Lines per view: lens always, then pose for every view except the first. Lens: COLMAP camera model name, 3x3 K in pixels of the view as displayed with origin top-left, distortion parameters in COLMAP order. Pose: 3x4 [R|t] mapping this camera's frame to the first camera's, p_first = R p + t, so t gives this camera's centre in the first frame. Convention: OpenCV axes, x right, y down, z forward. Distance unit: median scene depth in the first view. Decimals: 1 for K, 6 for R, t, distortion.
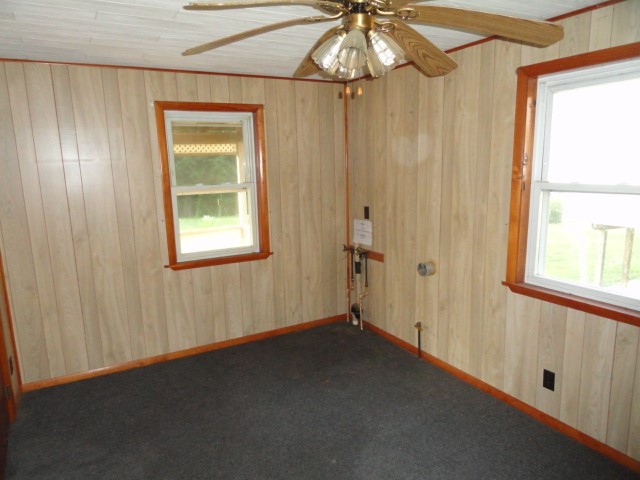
lens RADIAL K [[443.6, 0, 319.6], [0, 443.6, 240.4], [0, 0, 1]] dist [0.000928, 0.001077]
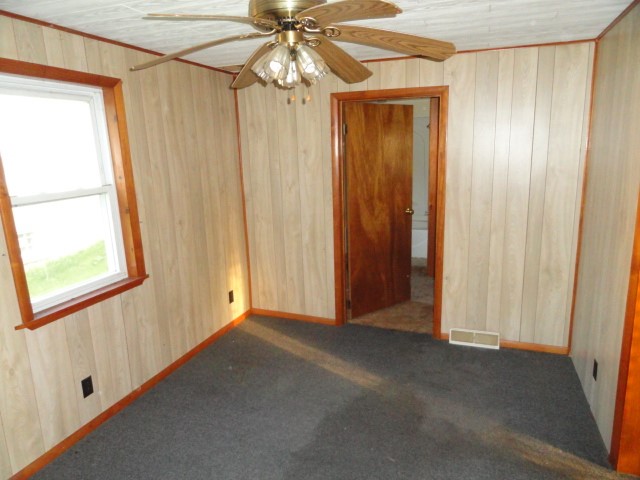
lens RADIAL K [[443.6, 0, 320.5], [0, 443.6, 241.6], [0, 0, 1]] dist [0.000928, 0.001077]
pose [[-0.641691, -0.117238, 0.757950, -0.562673], [0.184906, 0.935450, 0.301237, -0.204611], [-0.744341, 0.333450, -0.578591, 1.109103]]
